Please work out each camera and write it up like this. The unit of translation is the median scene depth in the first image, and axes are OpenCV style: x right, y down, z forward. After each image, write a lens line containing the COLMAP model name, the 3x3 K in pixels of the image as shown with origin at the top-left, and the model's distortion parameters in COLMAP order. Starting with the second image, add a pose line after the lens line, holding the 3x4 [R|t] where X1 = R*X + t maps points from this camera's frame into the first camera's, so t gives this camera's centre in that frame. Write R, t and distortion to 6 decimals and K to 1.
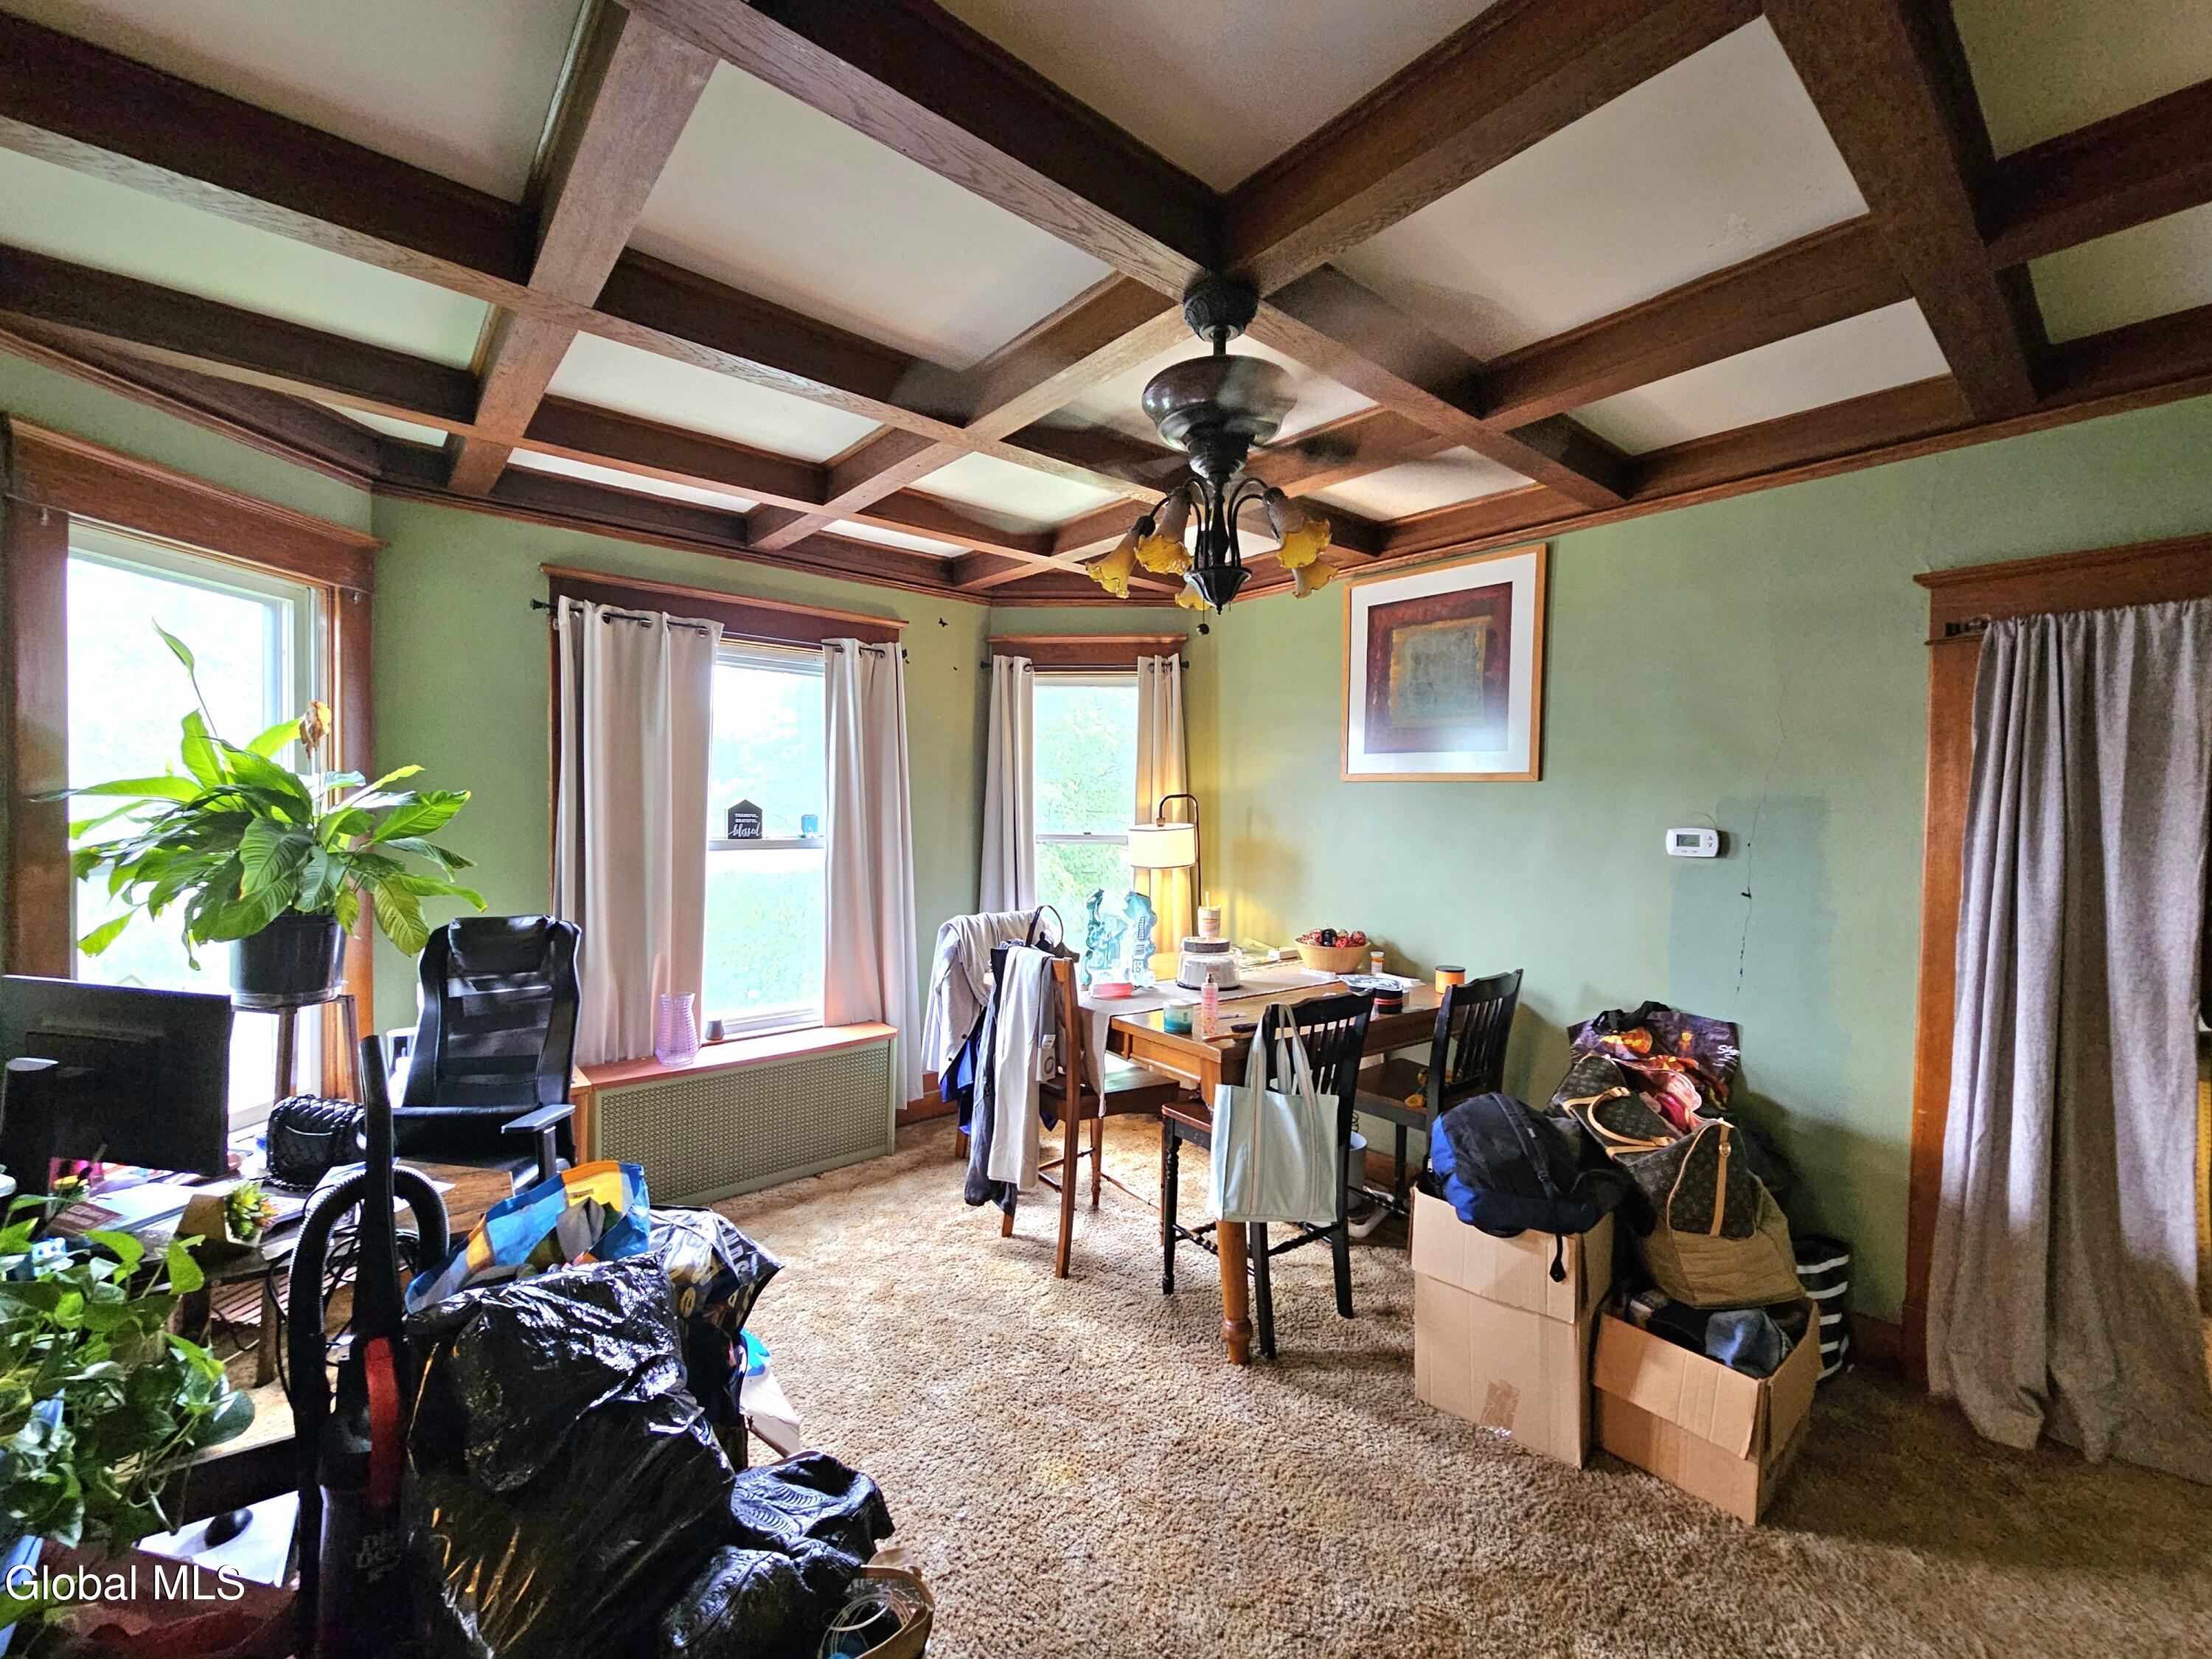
lens RADIAL K [[910.7, 0, 1108.7], [0, 910.7, 837.2], [0, 0, 1]] dist [0.002553, 0.000102]
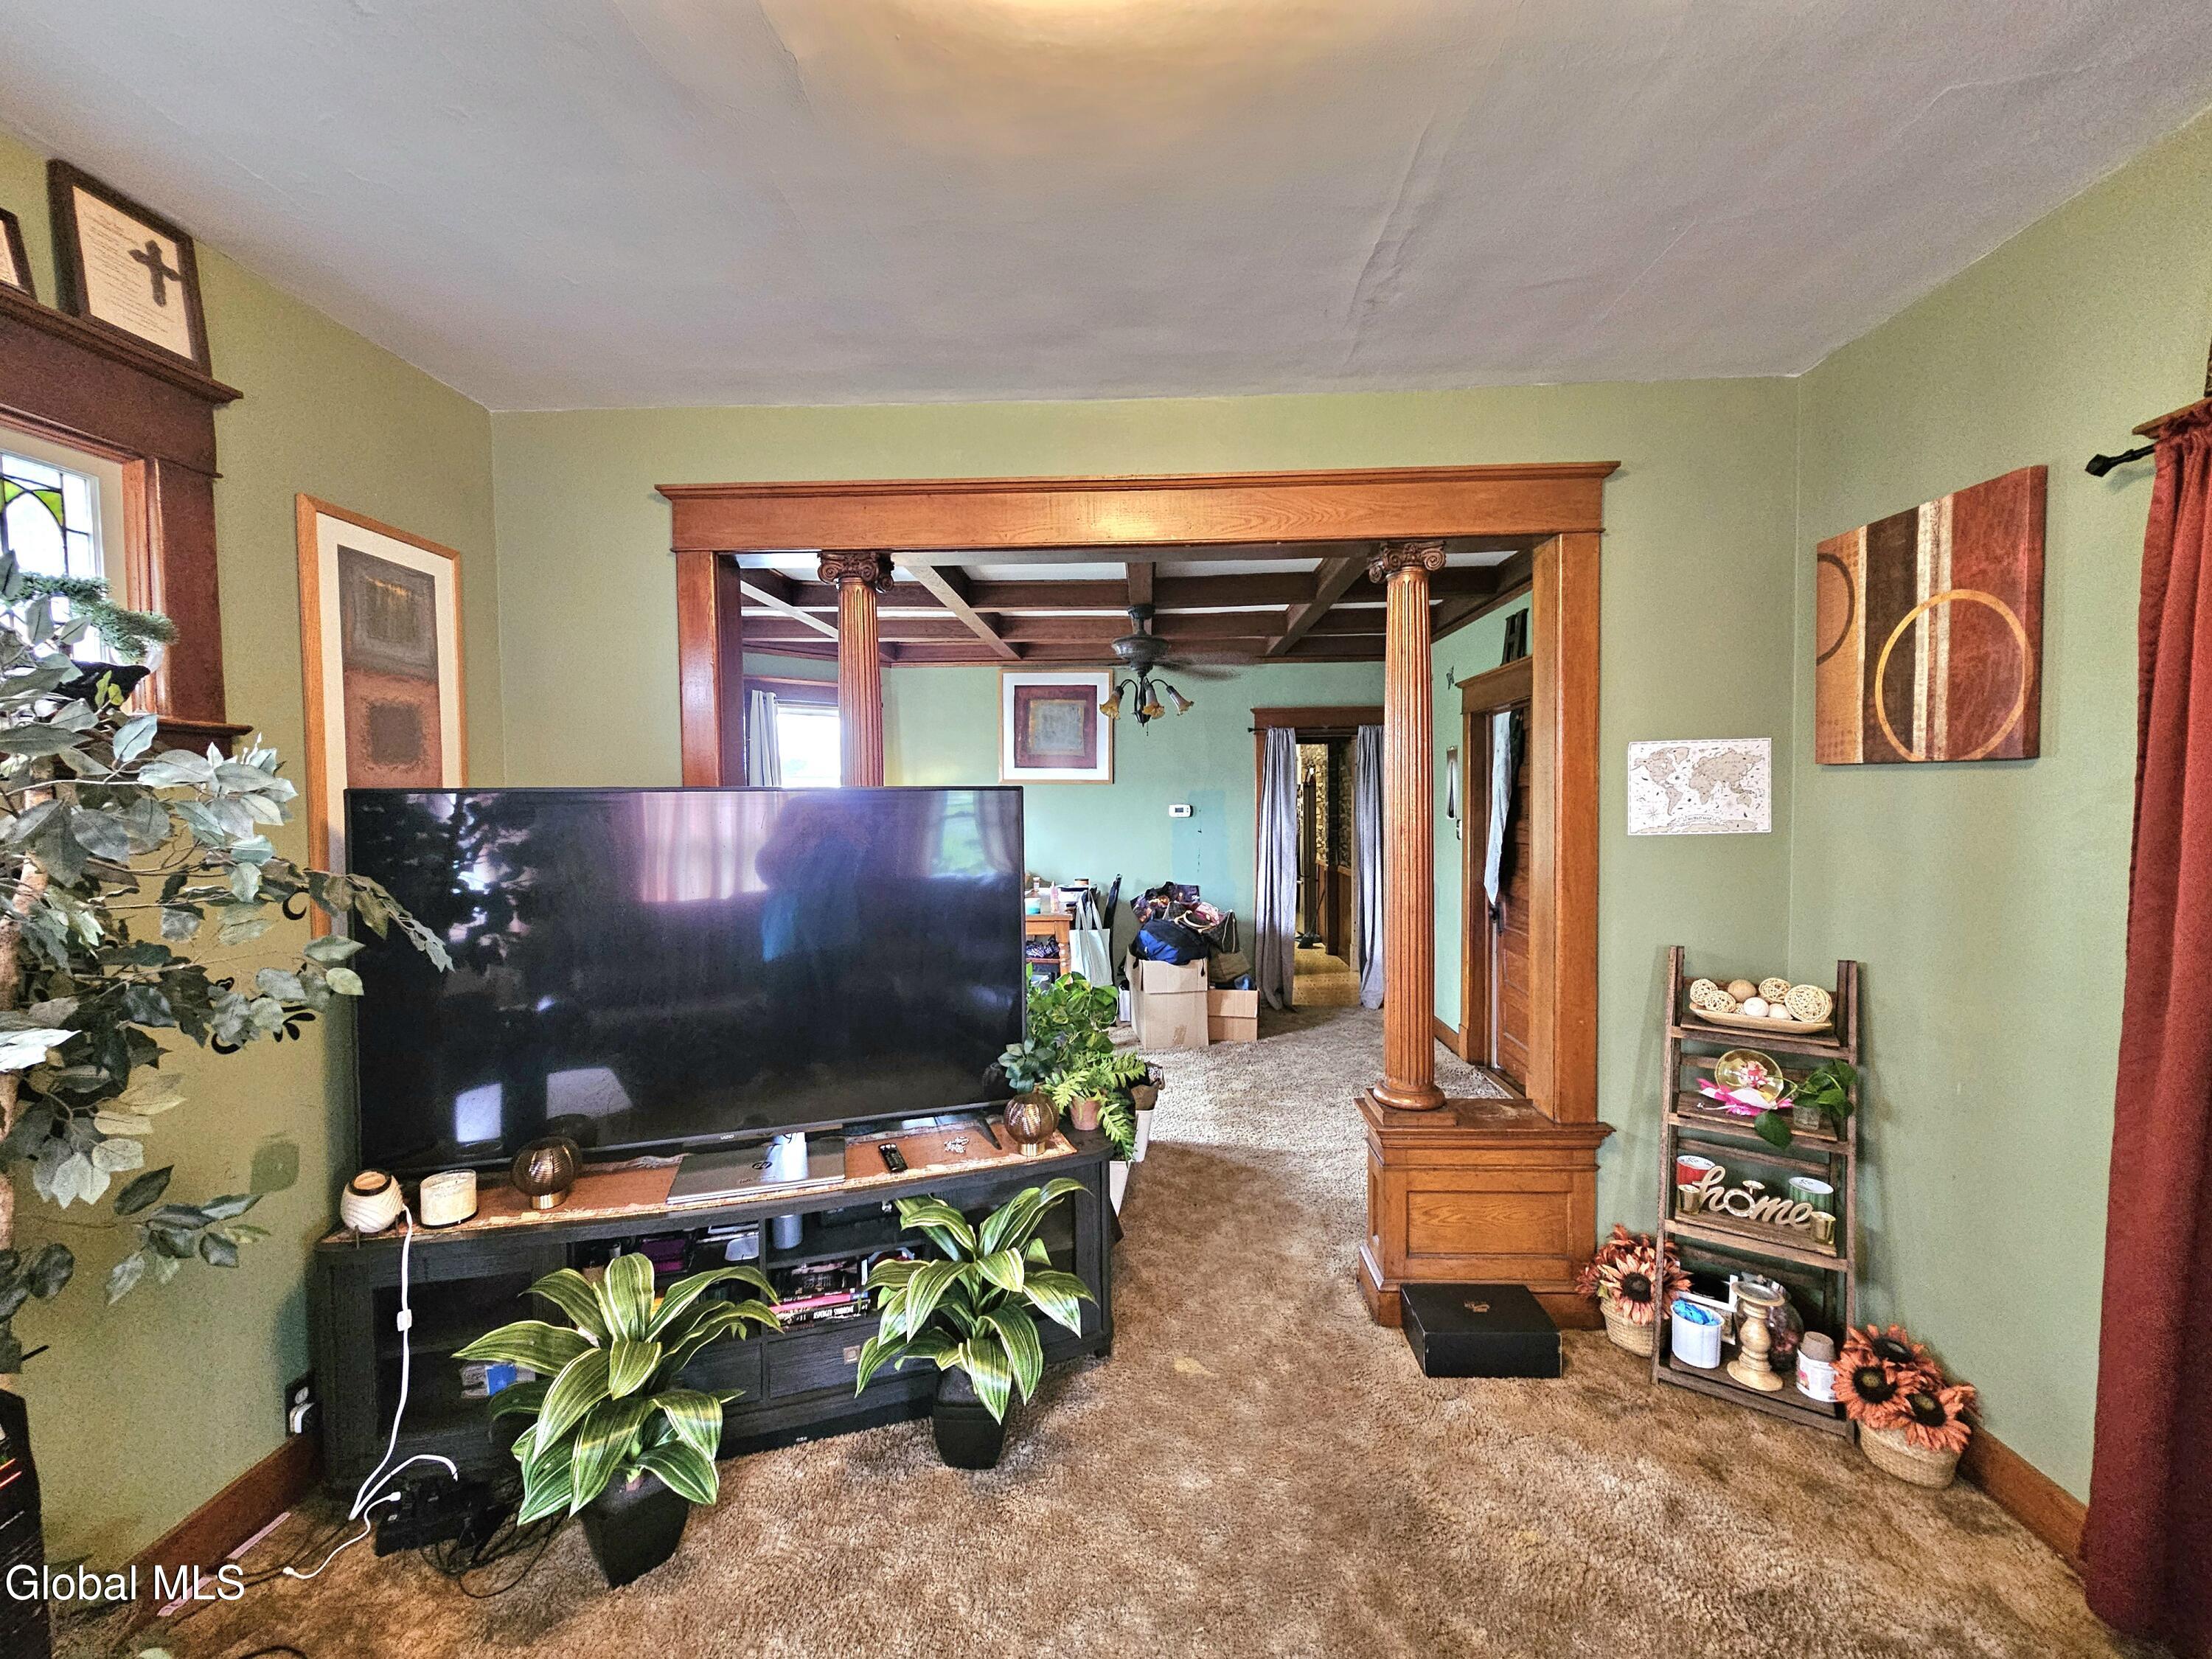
lens RADIAL K [[910.7, 0, 1124.8], [0, 910.7, 828.7], [0, 0, 1]] dist [0.002553, 0.000102]
pose [[0.673997, -0.043857, 0.737431, -1.415100], [0.042122, 0.998894, 0.020909, -0.003762], [-0.737532, 0.016969, 0.675099, -0.558239]]
